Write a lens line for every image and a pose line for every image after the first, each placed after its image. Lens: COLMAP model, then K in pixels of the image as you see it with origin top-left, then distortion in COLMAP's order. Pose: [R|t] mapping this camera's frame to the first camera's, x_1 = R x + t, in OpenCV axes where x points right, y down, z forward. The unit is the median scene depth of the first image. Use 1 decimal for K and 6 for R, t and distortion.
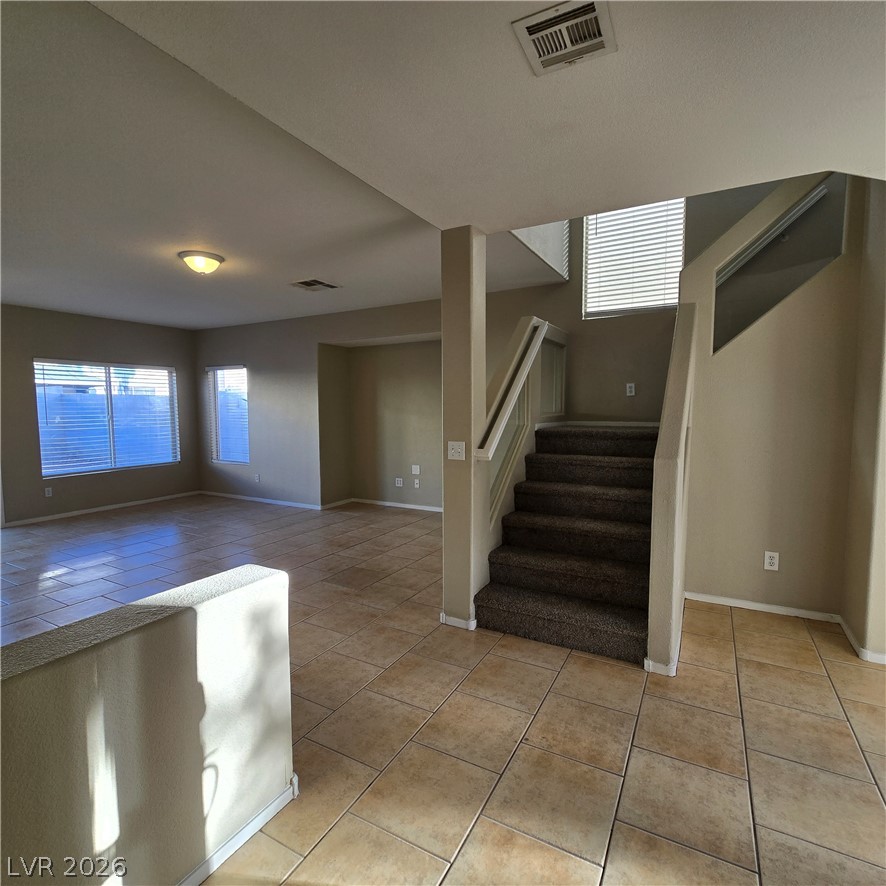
lens RADIAL K [[484.2, 0, 438.1], [0, 484.2, 443.6], [0, 0, 1]] dist [-0.008419, 0.002028]
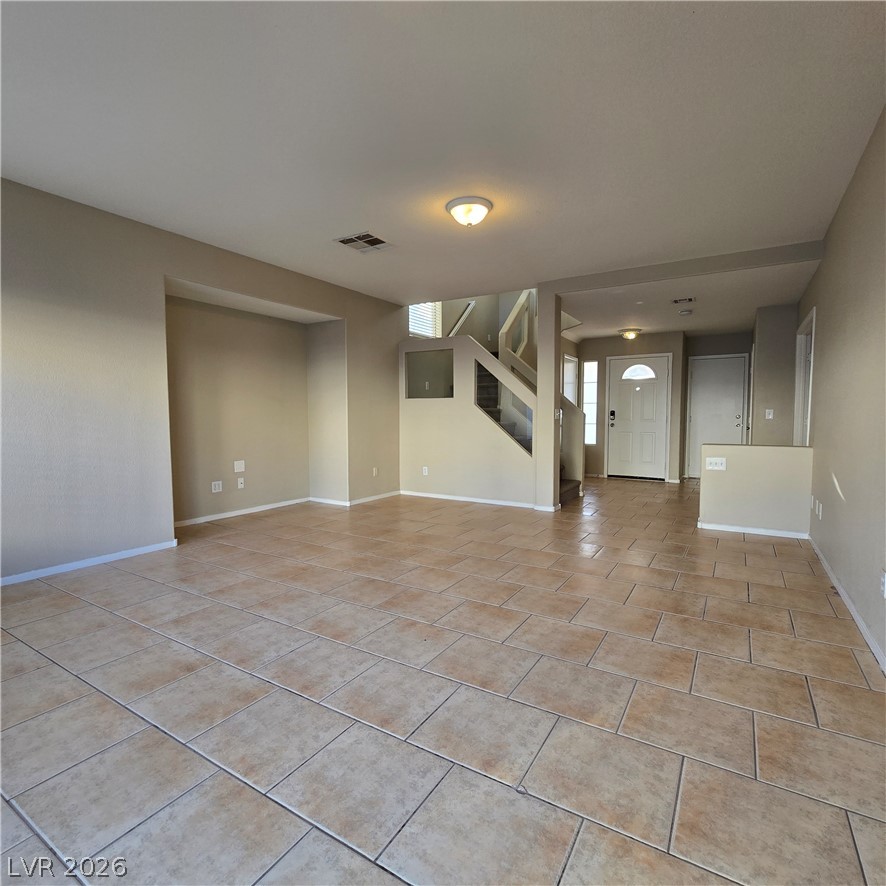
lens RADIAL K [[484.2, 0, 440.6], [0, 484.2, 442.5], [0, 0, 1]] dist [-0.008419, 0.002028]
pose [[0.038052, -0.049733, 0.998037, -0.838218], [0.075736, 0.996032, 0.046746, 0.001796], [-0.996402, 0.073808, 0.041668, 0.627298]]
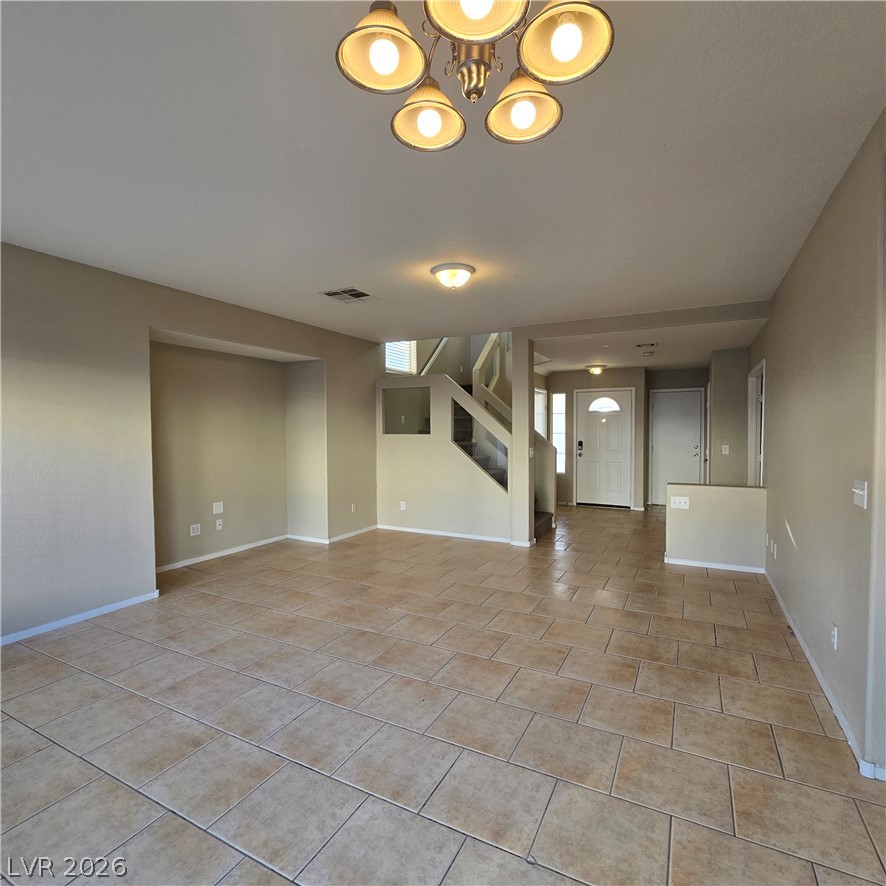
lens RADIAL K [[484.2, 0, 440.8], [0, 484.2, 441.6], [0, 0, 1]] dist [-0.008419, 0.002028]
pose [[-0.033610, -0.017705, 0.999278, -0.859827], [0.078526, 0.996705, 0.020301, -0.043049], [-0.996345, 0.079151, -0.032109, 0.647054]]
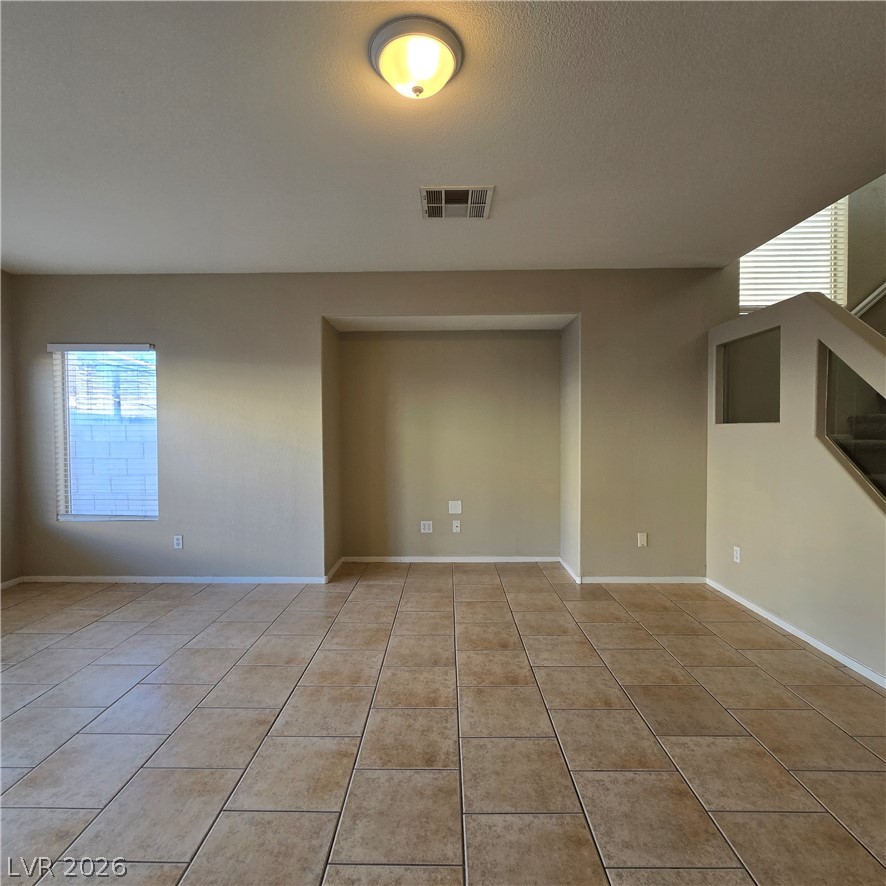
lens RADIAL K [[484.2, 0, 435.9], [0, 484.2, 446.5], [0, 0, 1]] dist [-0.008419, 0.002028]
pose [[0.879708, -0.013508, 0.475323, -0.410022], [0.035914, 0.998629, -0.038088, -0.009562], [-0.474156, 0.050577, 0.878987, 0.378329]]
